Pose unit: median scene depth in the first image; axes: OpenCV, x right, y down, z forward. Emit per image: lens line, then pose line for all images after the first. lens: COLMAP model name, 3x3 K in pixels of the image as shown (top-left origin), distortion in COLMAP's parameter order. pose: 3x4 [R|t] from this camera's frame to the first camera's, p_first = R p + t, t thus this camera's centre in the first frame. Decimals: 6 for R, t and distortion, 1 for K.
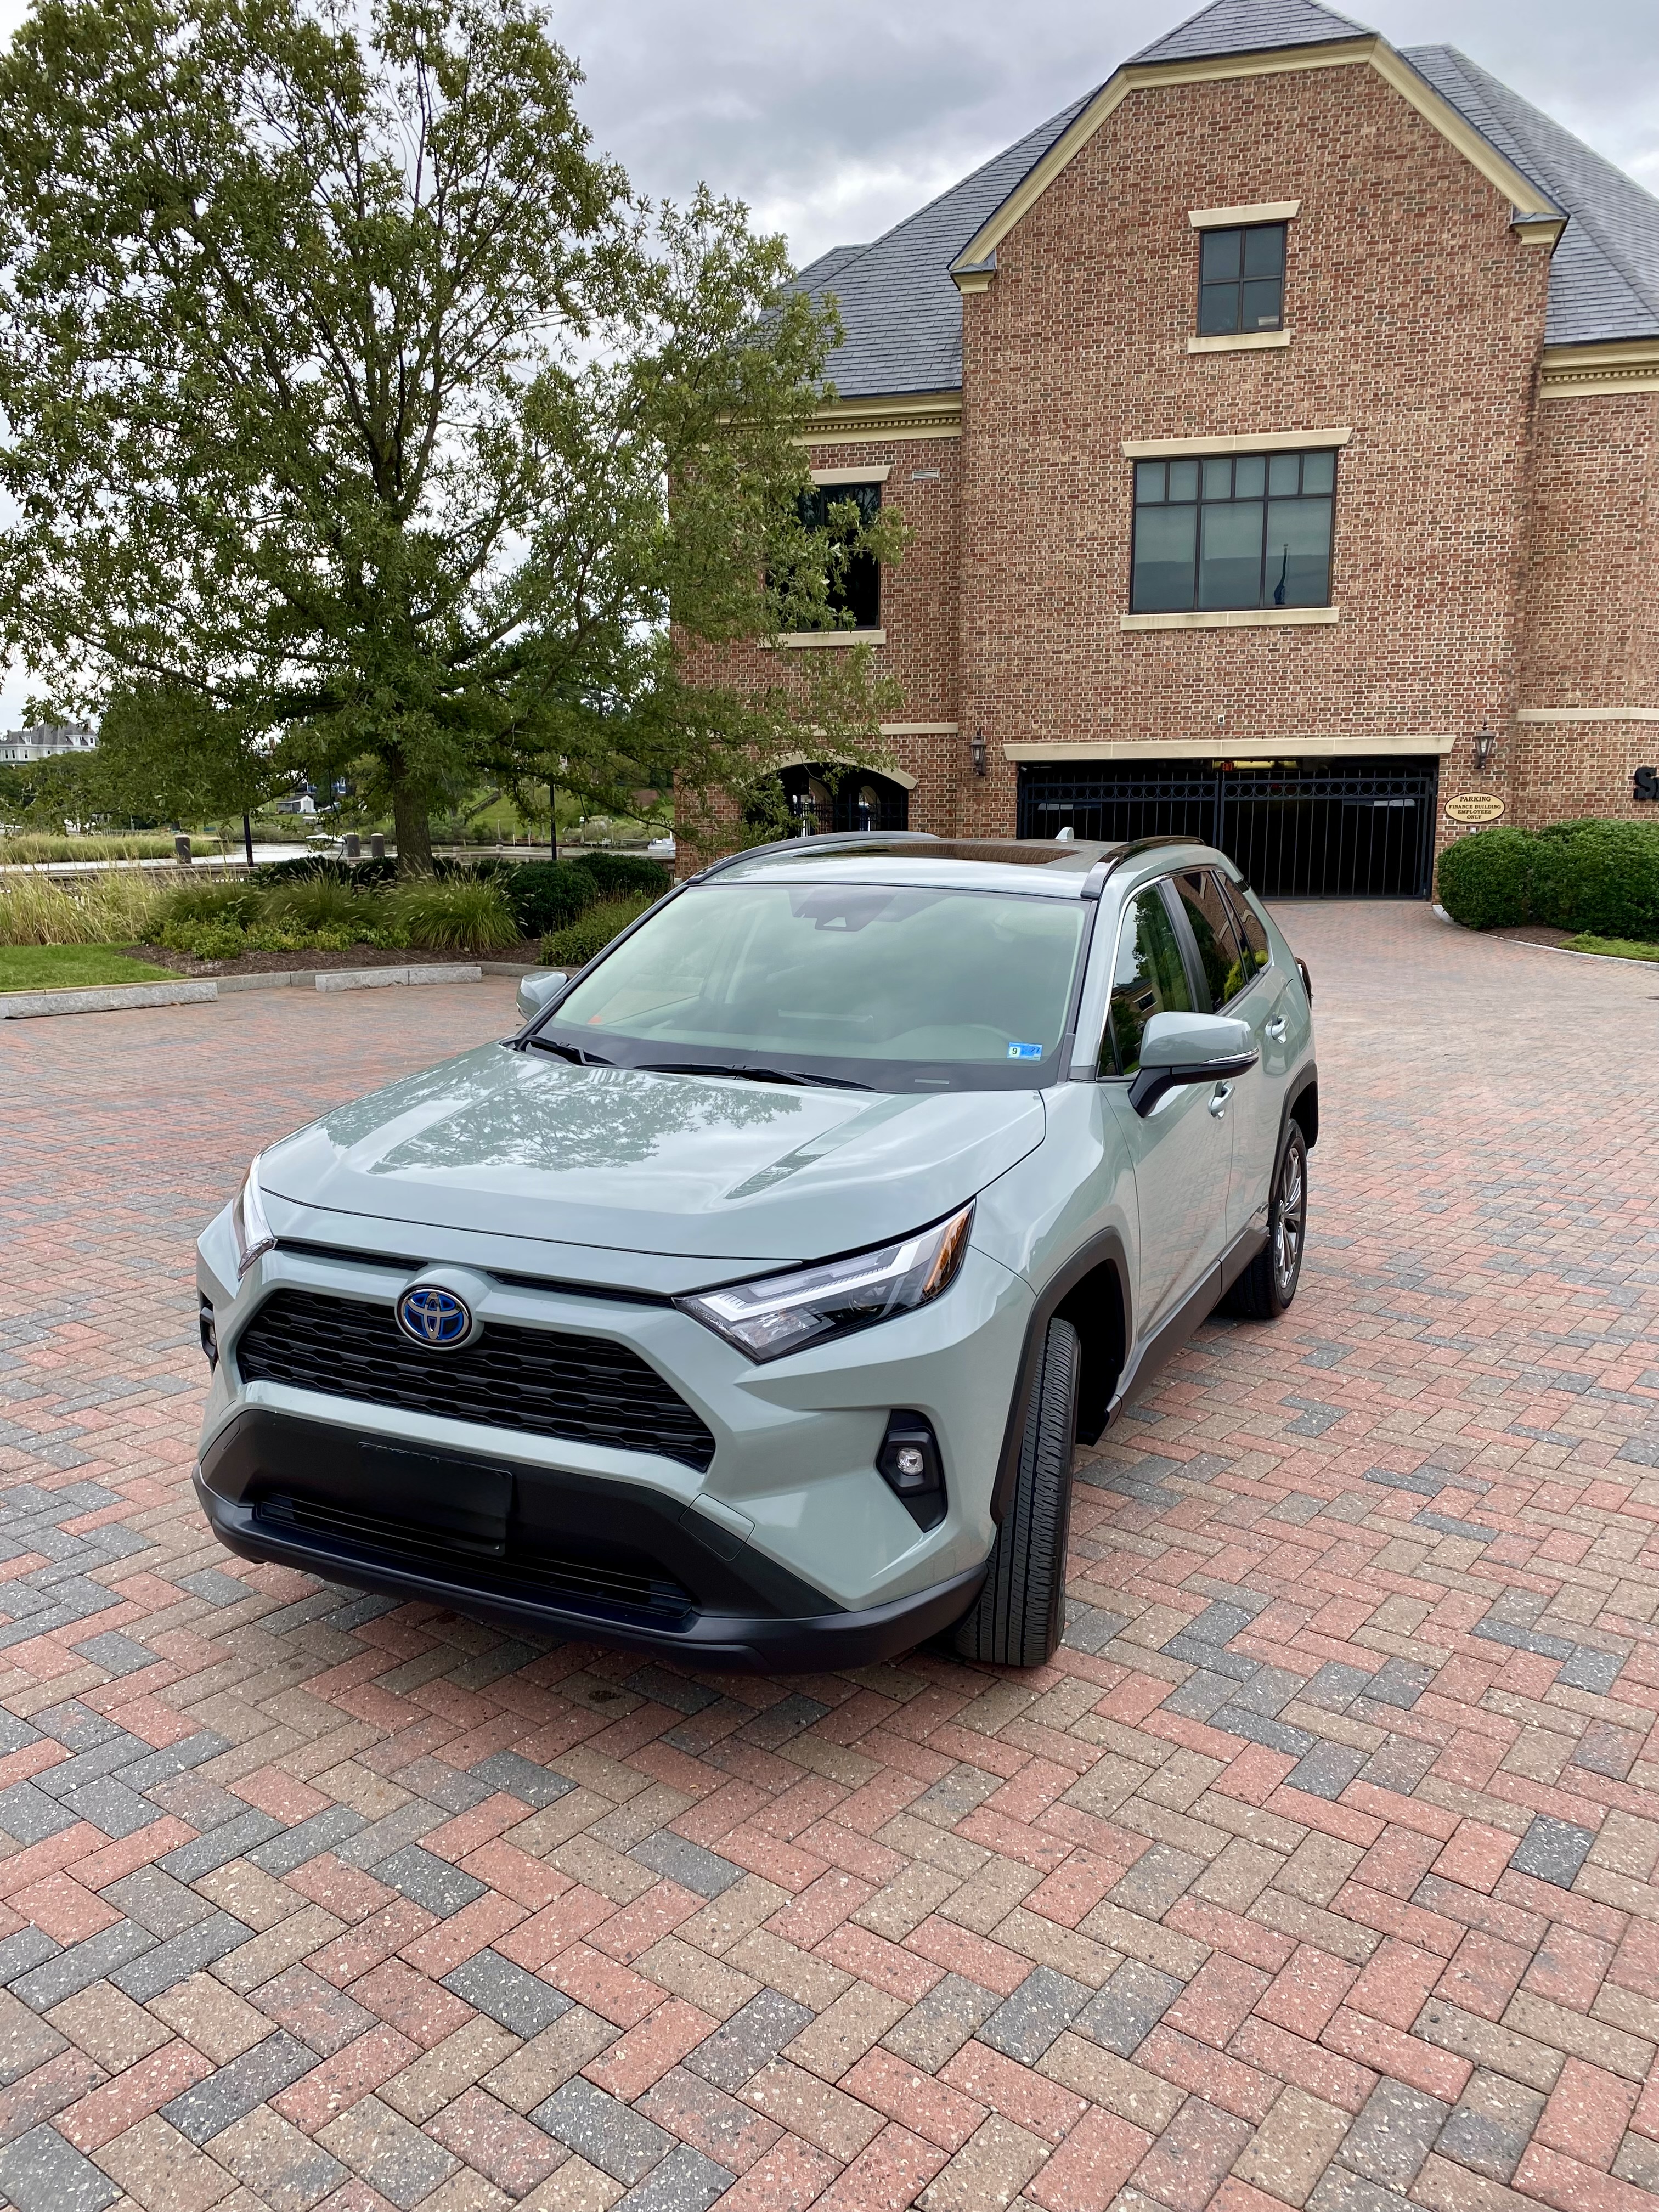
lens RADIAL K [[1681.0, 0, 848.5], [0, 1681.0, 1000.0], [0, 0, 1]] dist [0.022450, -0.024090]
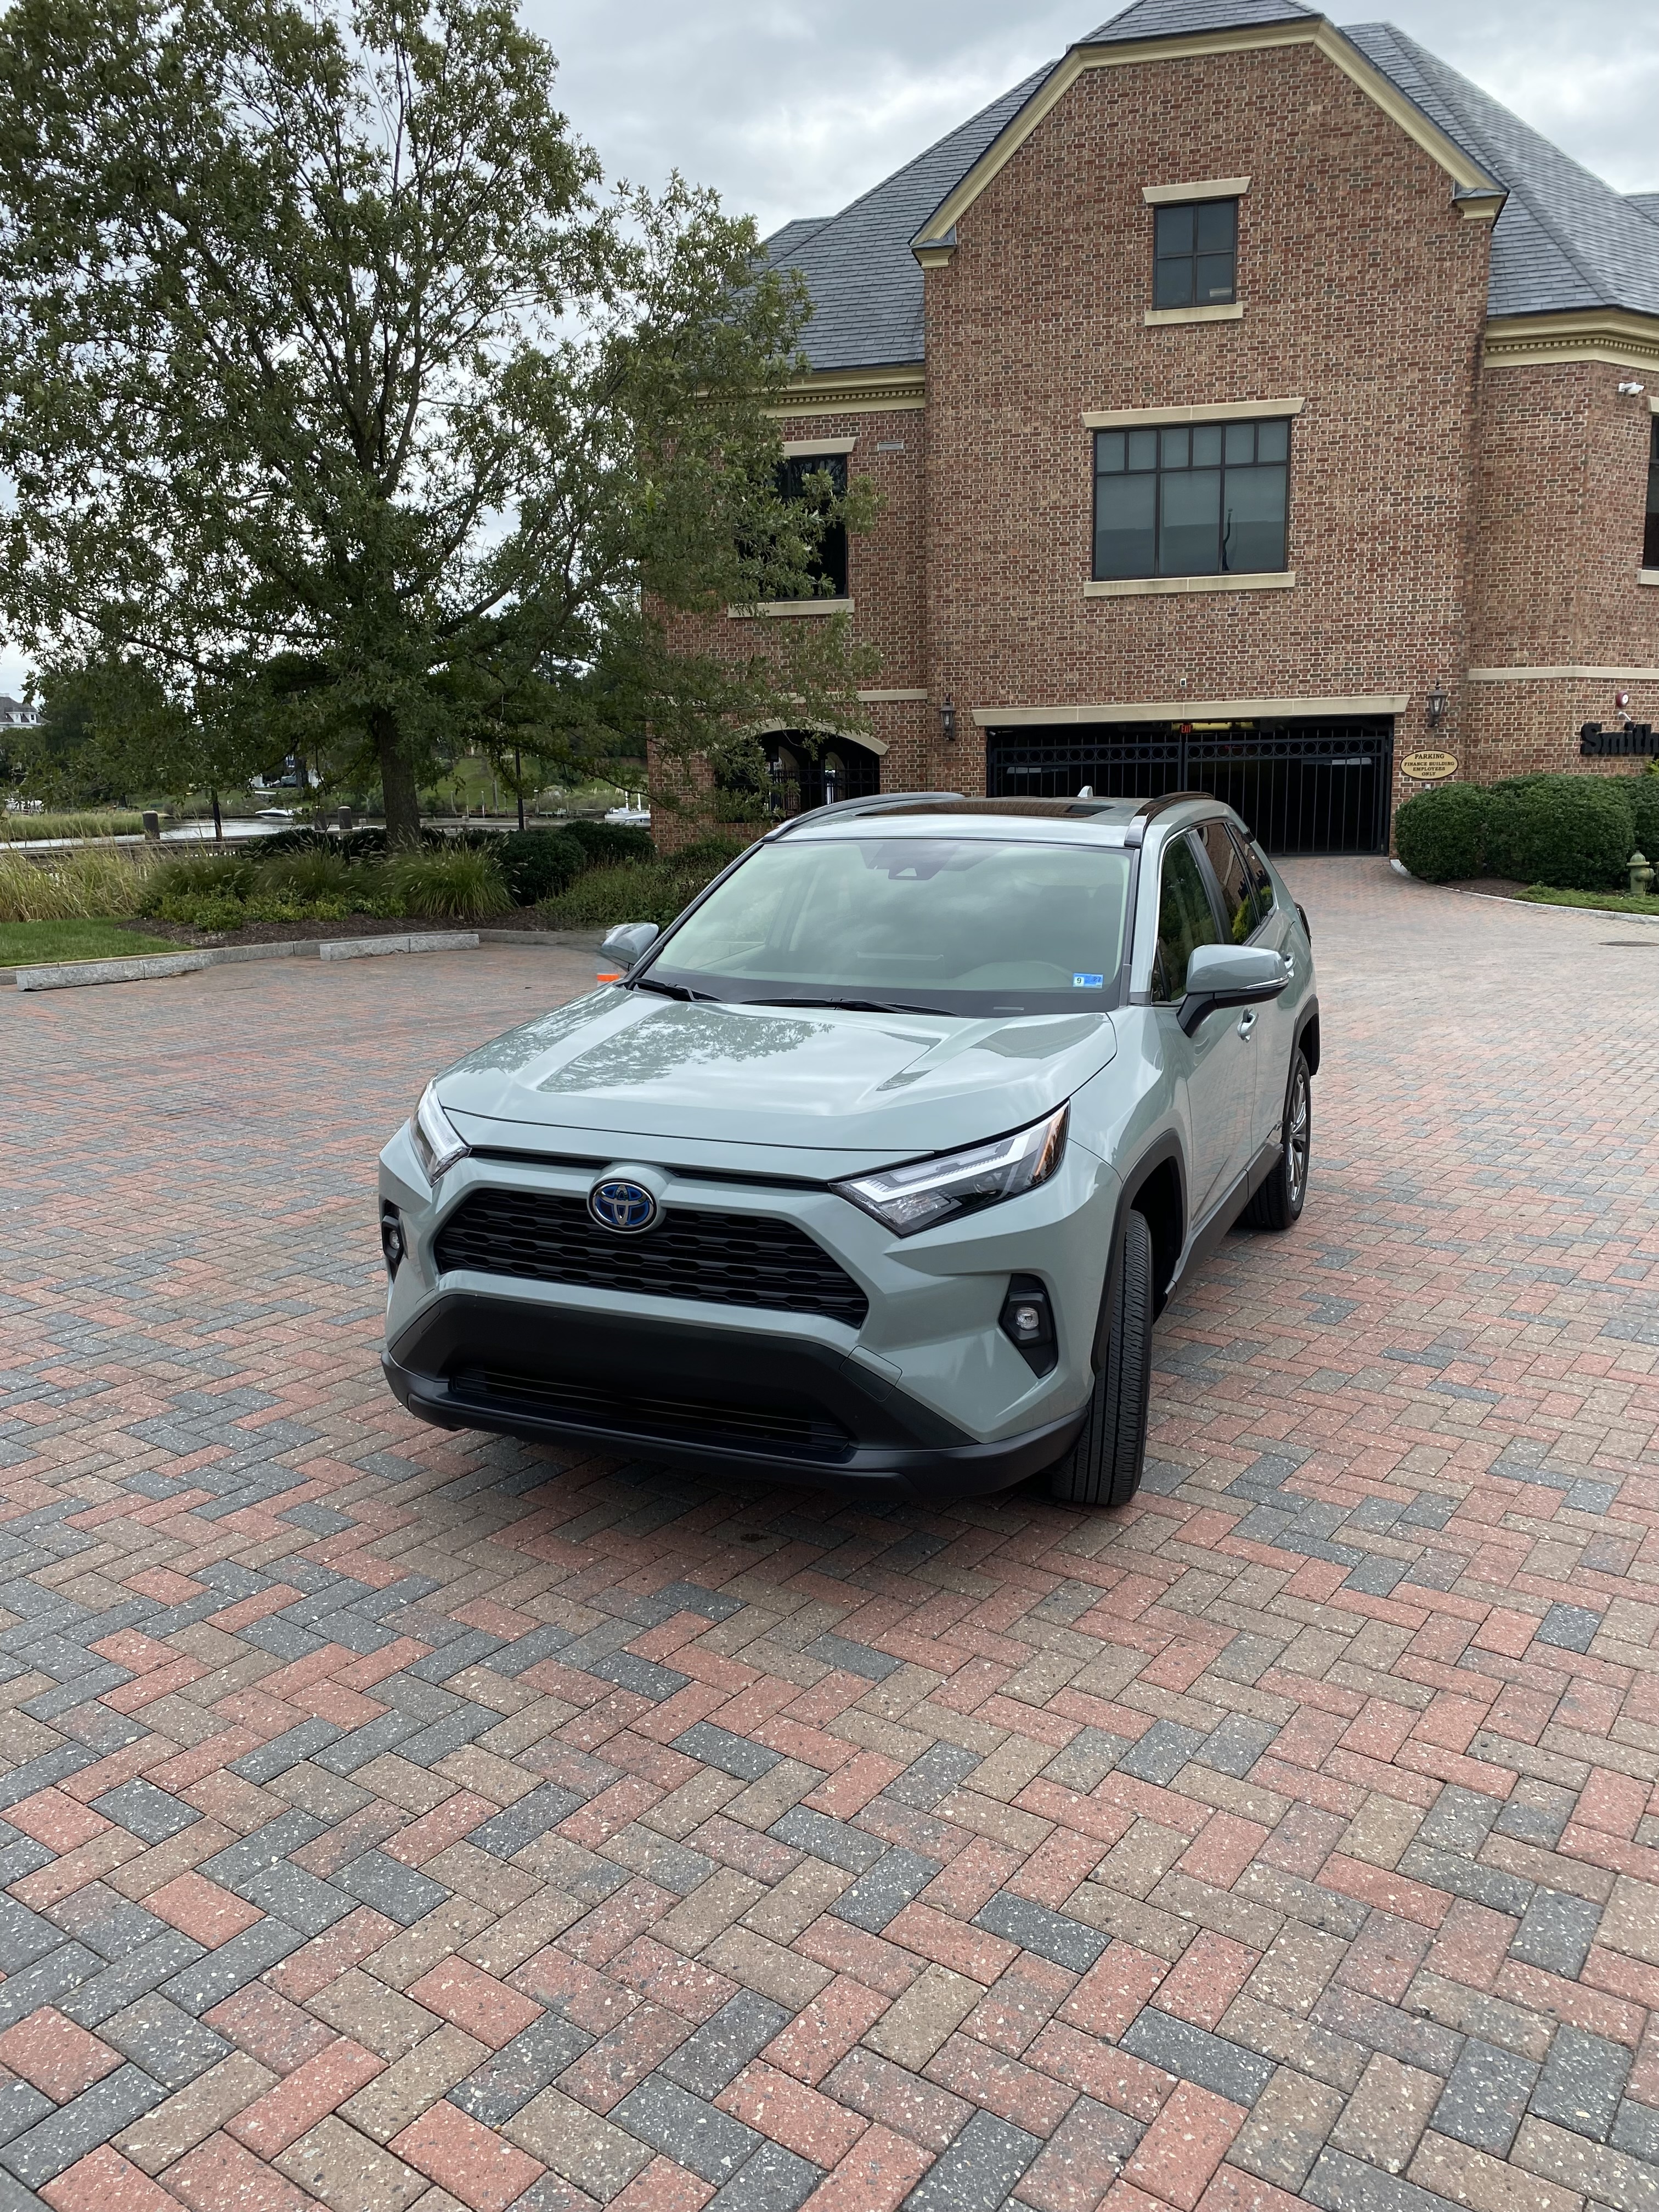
lens RADIAL K [[1681.0, 0, 866.7], [0, 1681.0, 964.0], [0, 0, 1]] dist [0.022450, -0.024090]
pose [[0.999189, -0.018437, 0.035789, -0.054097], [0.018484, 0.999829, -0.000986, 0.011141], [-0.035764, 0.001646, 0.999359, -0.084911]]
